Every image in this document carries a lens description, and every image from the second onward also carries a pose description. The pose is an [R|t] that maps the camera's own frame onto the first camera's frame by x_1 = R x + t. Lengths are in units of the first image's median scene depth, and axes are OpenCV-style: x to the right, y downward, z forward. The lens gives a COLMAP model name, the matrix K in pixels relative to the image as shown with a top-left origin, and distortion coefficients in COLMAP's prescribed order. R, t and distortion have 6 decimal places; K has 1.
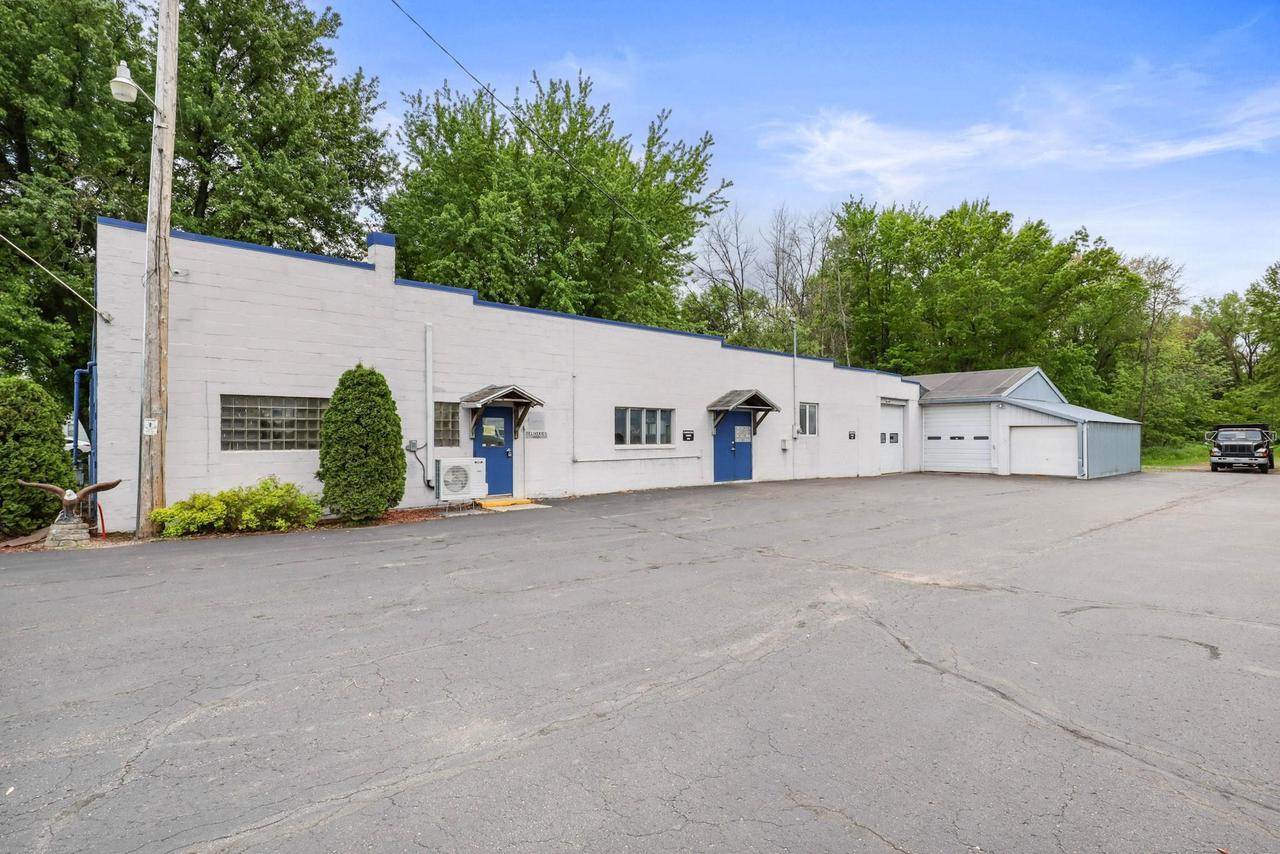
lens RADIAL K [[631.1, 0, 641.8], [0, 631.1, 420.8], [0, 0, 1]] dist [0.005834, -0.000665]
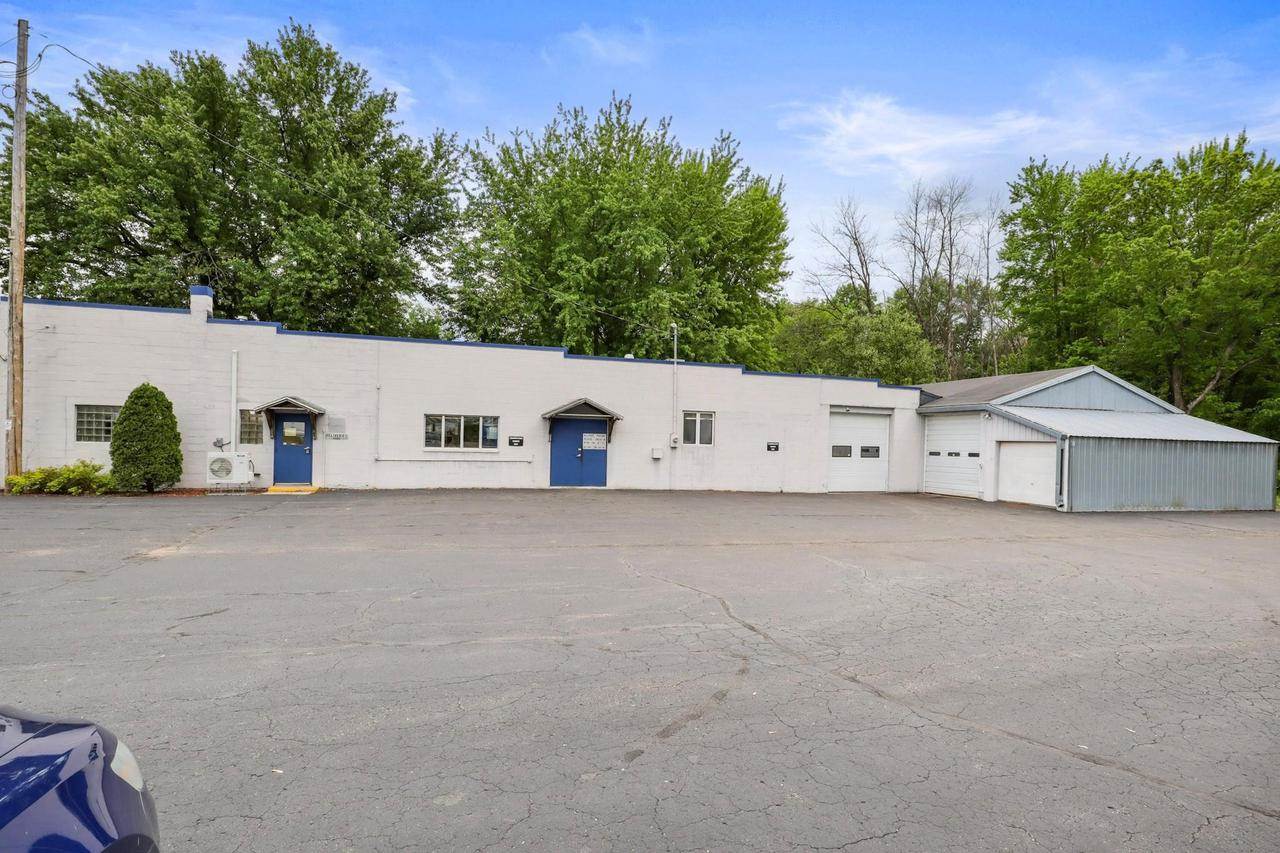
lens RADIAL K [[631.1, 0, 636.1], [0, 631.1, 438.8], [0, 0, 1]] dist [0.005834, -0.000665]
pose [[0.906642, 0.022406, -0.421305, 0.656224], [-0.014960, 0.999668, 0.020971, -0.006106], [0.421635, -0.012710, 0.906677, 0.098931]]
